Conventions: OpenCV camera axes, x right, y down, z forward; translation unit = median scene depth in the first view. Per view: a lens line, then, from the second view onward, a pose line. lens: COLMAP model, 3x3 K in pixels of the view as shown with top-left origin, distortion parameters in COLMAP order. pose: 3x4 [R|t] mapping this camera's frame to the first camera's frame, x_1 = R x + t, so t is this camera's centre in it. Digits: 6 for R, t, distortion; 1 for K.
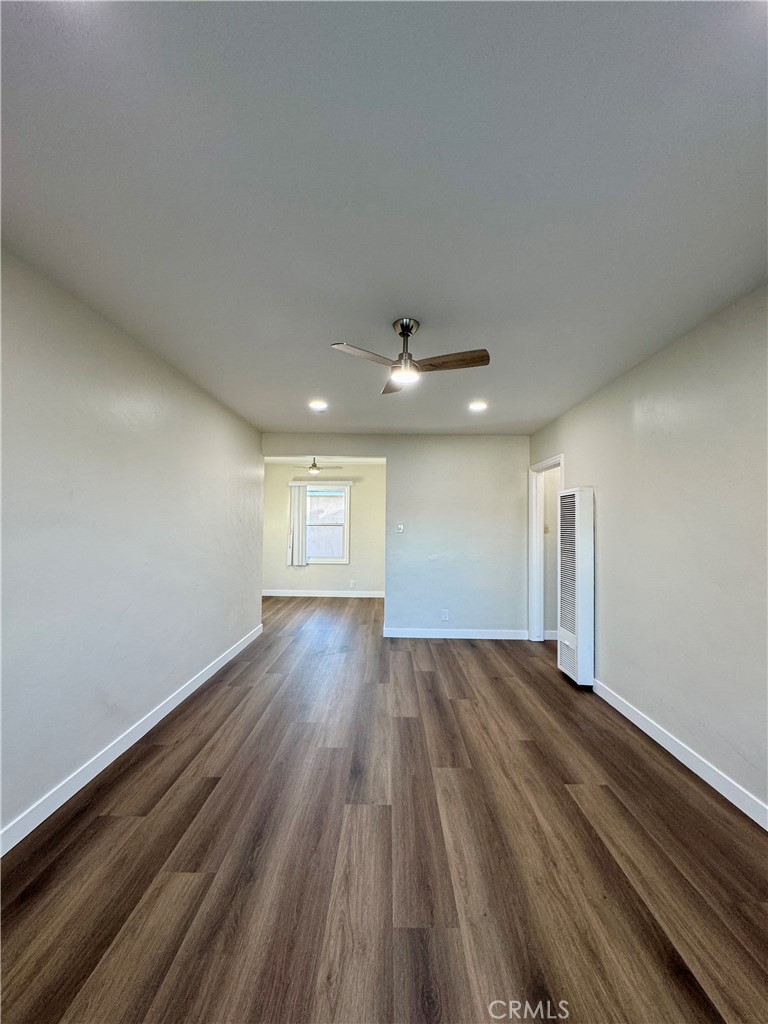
lens RADIAL K [[408.3, 0, 384.9], [0, 408.3, 510.7], [0, 0, 1]] dist [-0.002047, -0.000200]
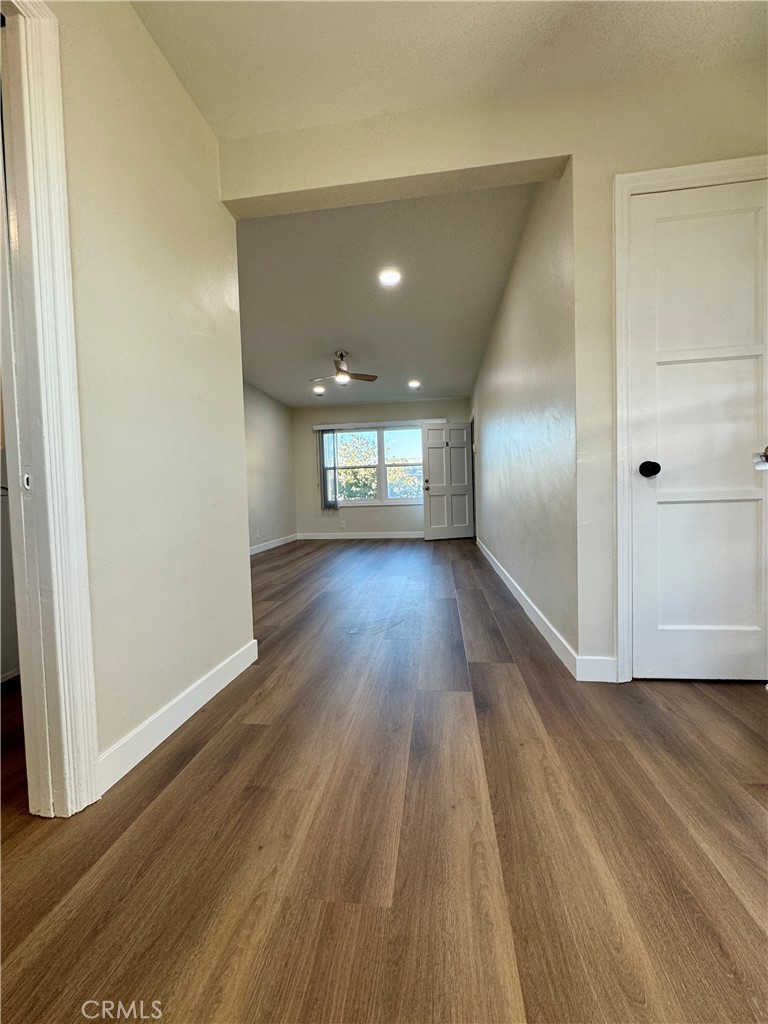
lens RADIAL K [[409.6, 0, 384.0], [0, 409.6, 512.0], [0, 0, 1]] dist [-0.001705, 0.000046]
pose [[-0.991685, 0.014805, 0.127834, -0.384794], [0.016631, 0.999774, 0.013226, 0.301154], [-0.127610, 0.015242, -0.991707, 2.813485]]
